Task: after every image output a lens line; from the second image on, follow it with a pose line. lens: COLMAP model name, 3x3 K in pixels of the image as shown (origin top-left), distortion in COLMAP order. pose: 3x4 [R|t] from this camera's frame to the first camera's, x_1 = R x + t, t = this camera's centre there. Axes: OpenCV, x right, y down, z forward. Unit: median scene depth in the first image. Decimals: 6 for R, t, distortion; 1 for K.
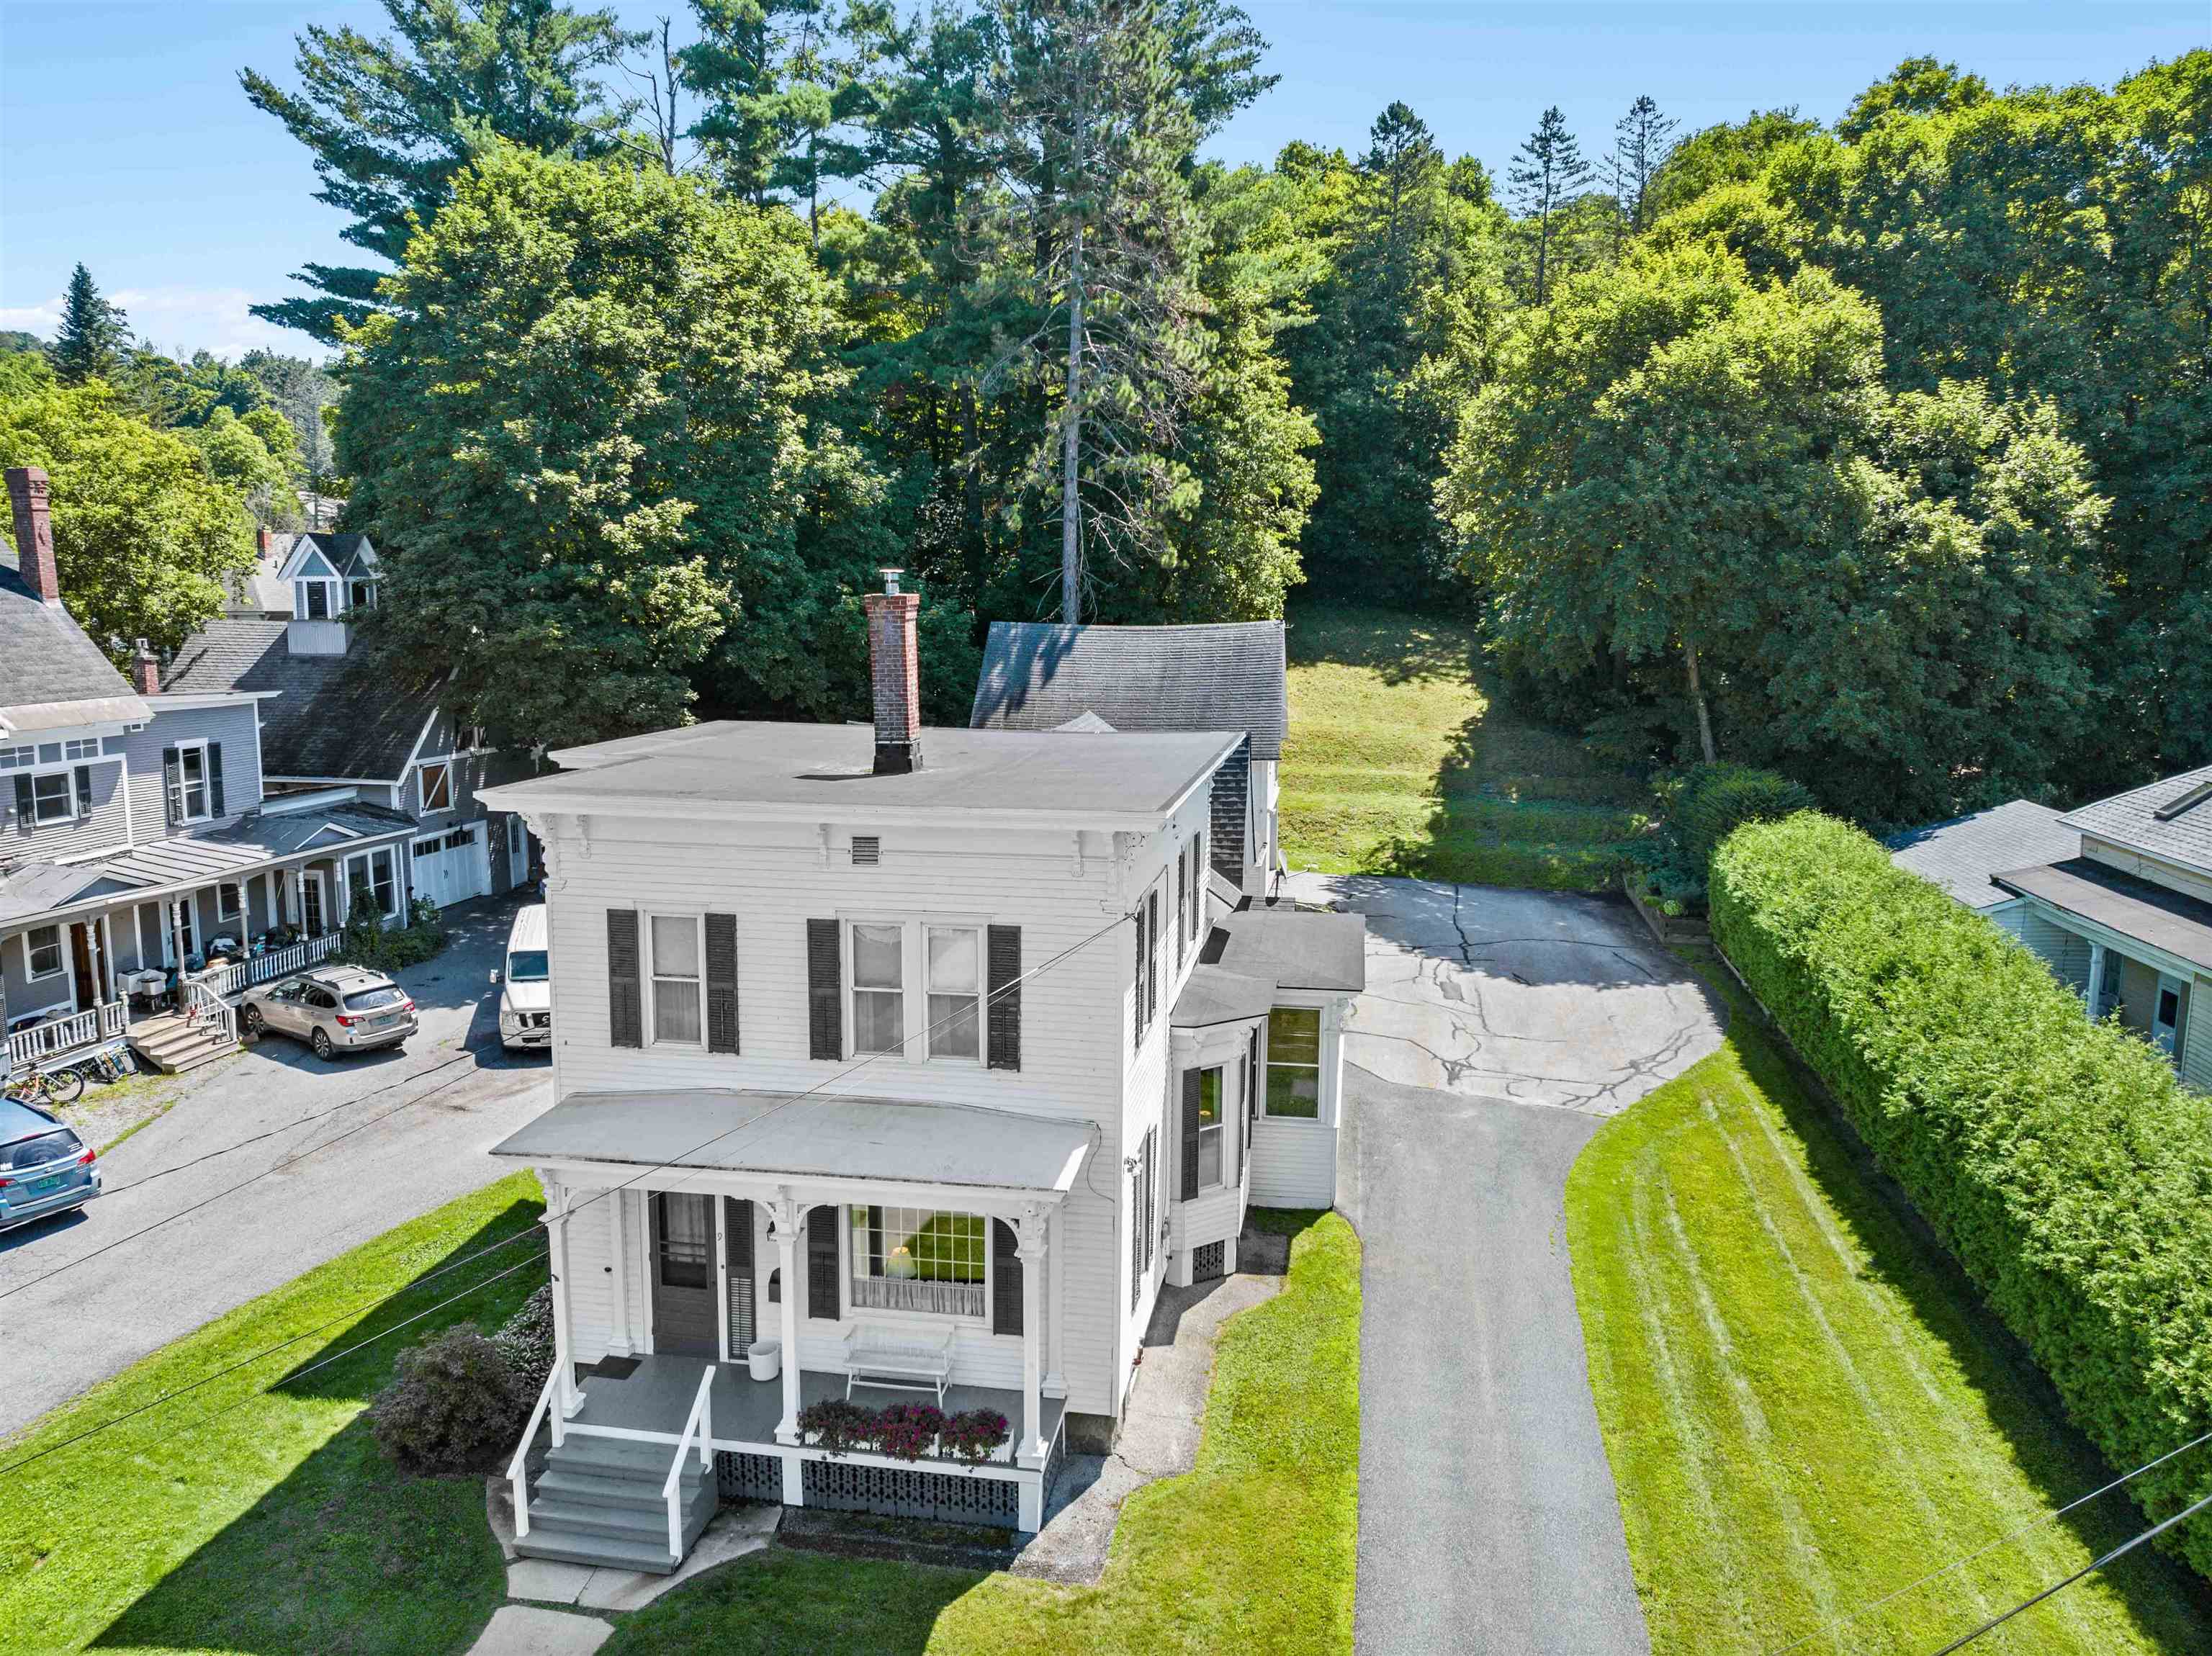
lens RADIAL K [[1558.3, 0, 1094.8], [0, 1558.3, 821.3], [0, 0, 1]] dist [-0.019246, -0.037322]
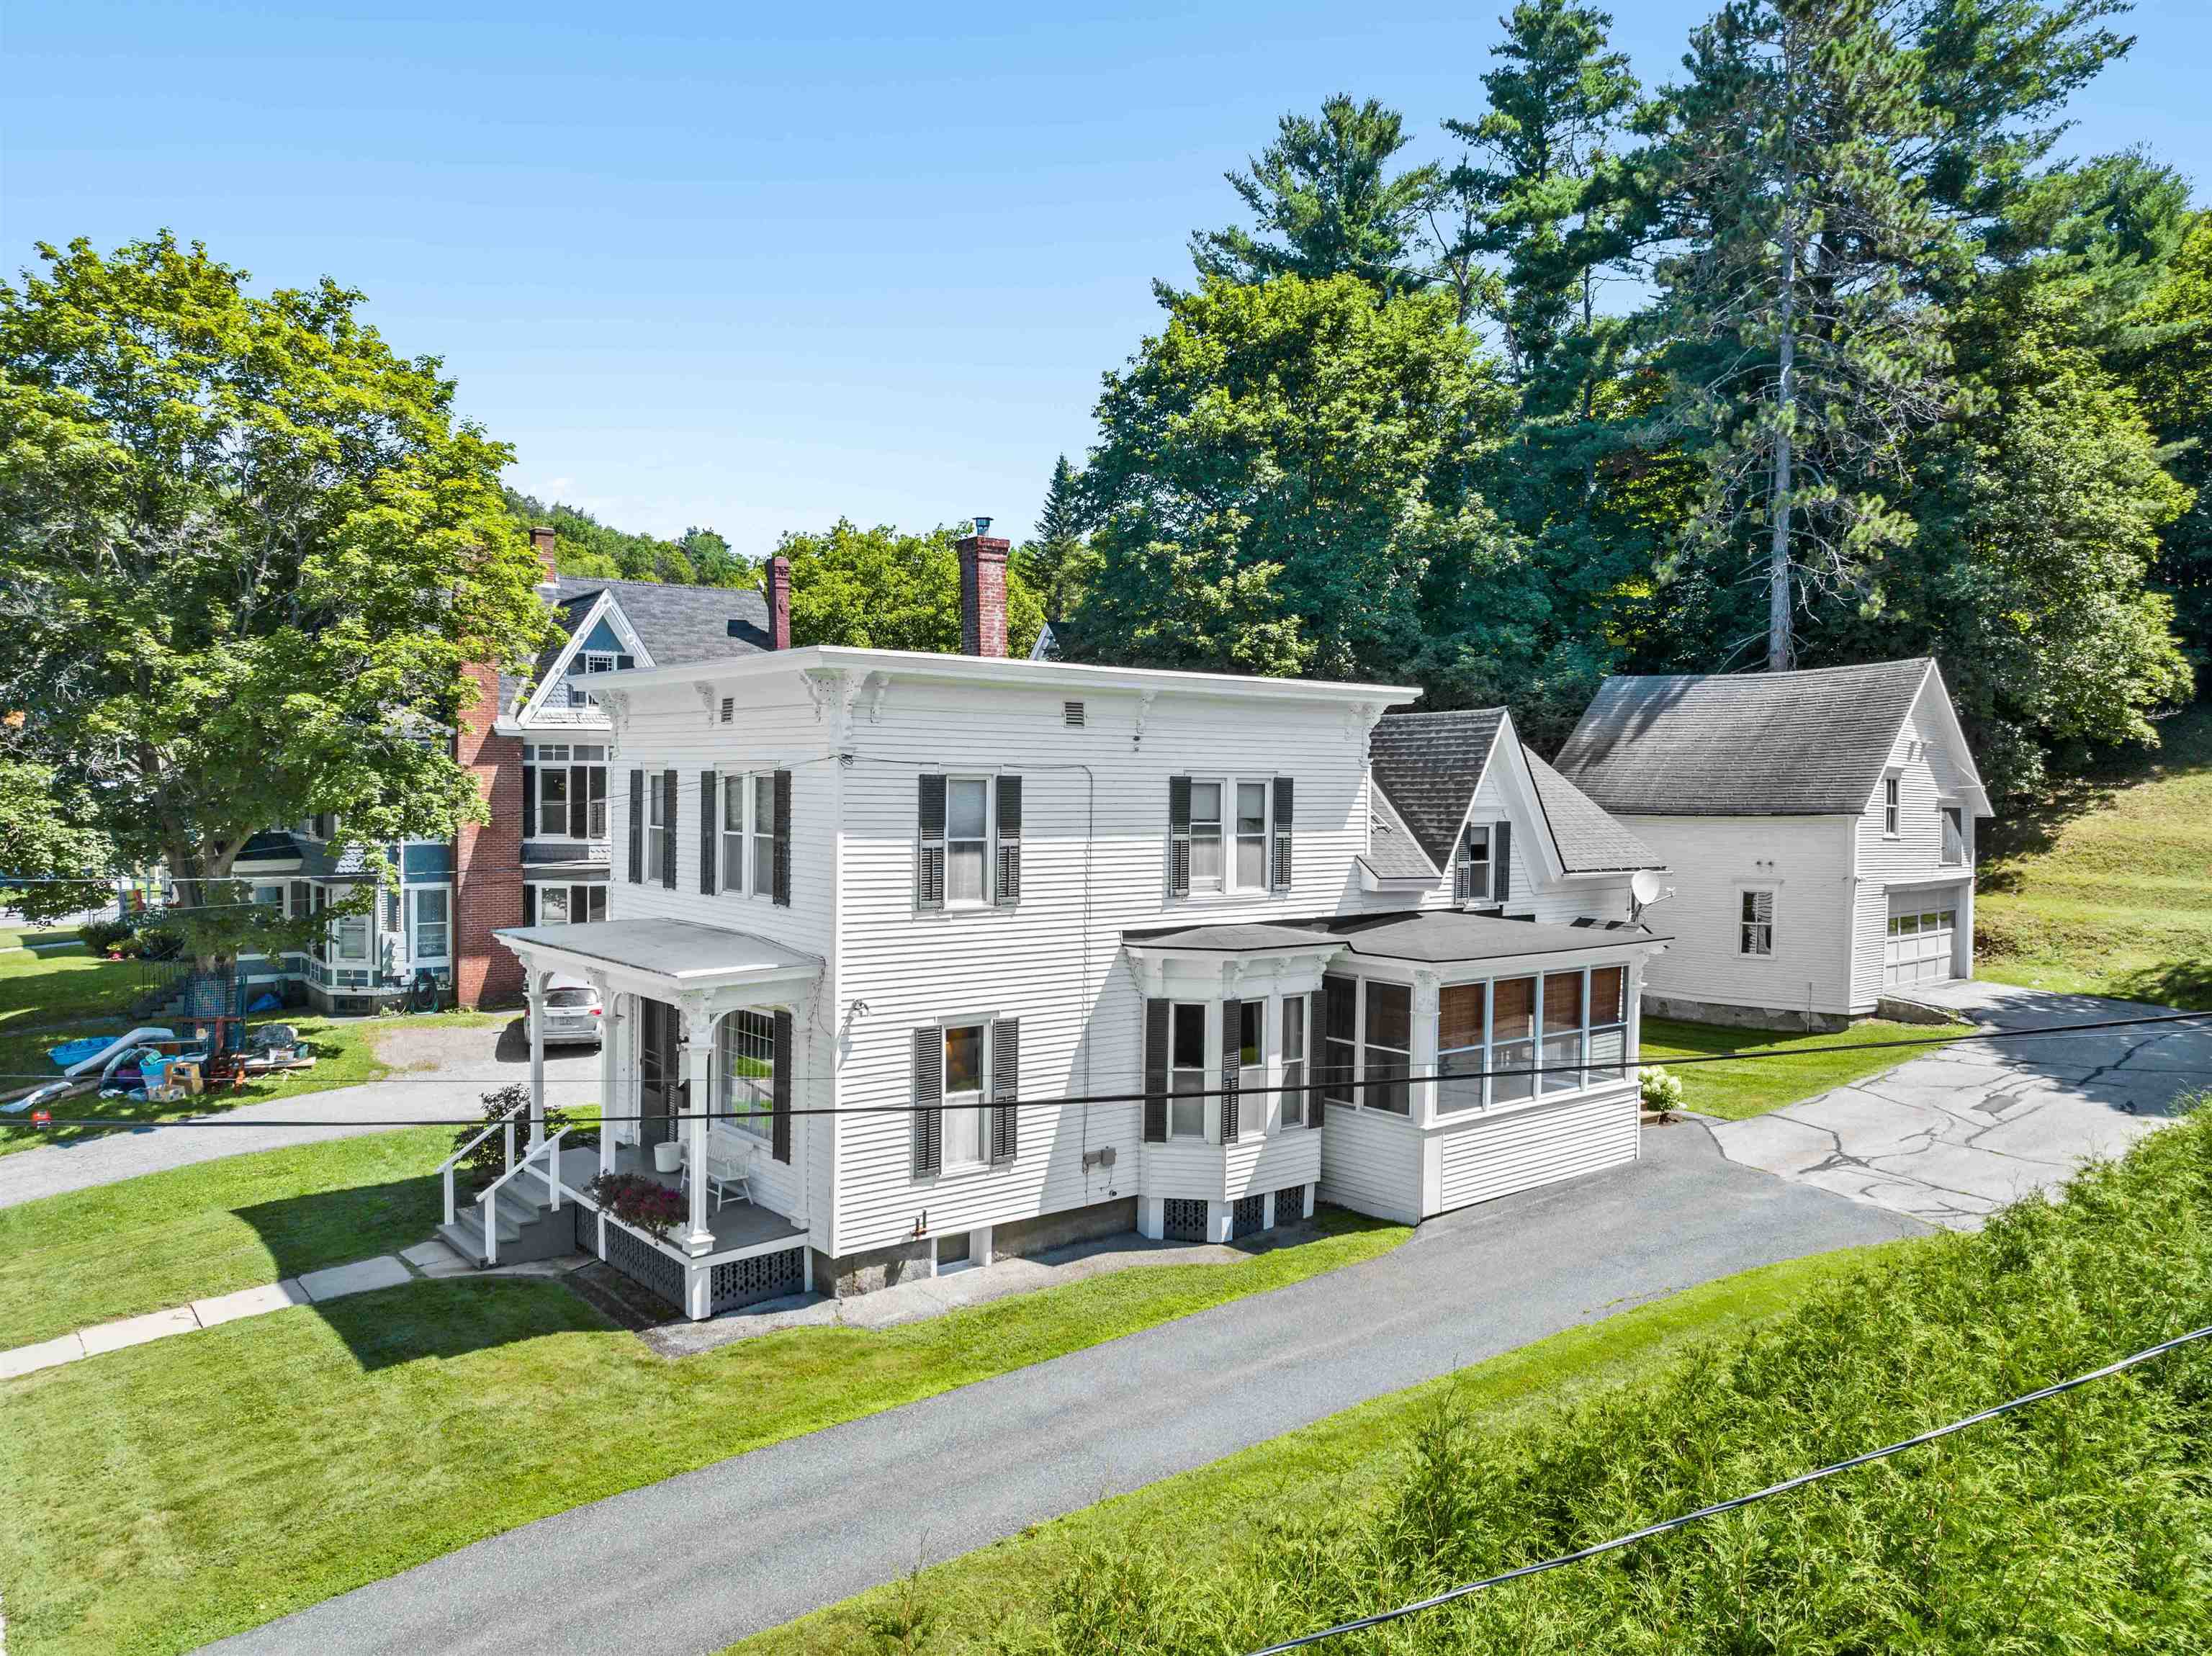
lens RADIAL K [[1558.3, 0, 1094.8], [0, 1558.3, 821.3], [0, 0, 1]] dist [-0.019246, -0.037322]
pose [[0.753639, 0.021778, -0.656927, 0.255140], [-0.100498, 0.991517, -0.082423, 0.052276], [0.649560, 0.128137, 0.749435, 0.097403]]
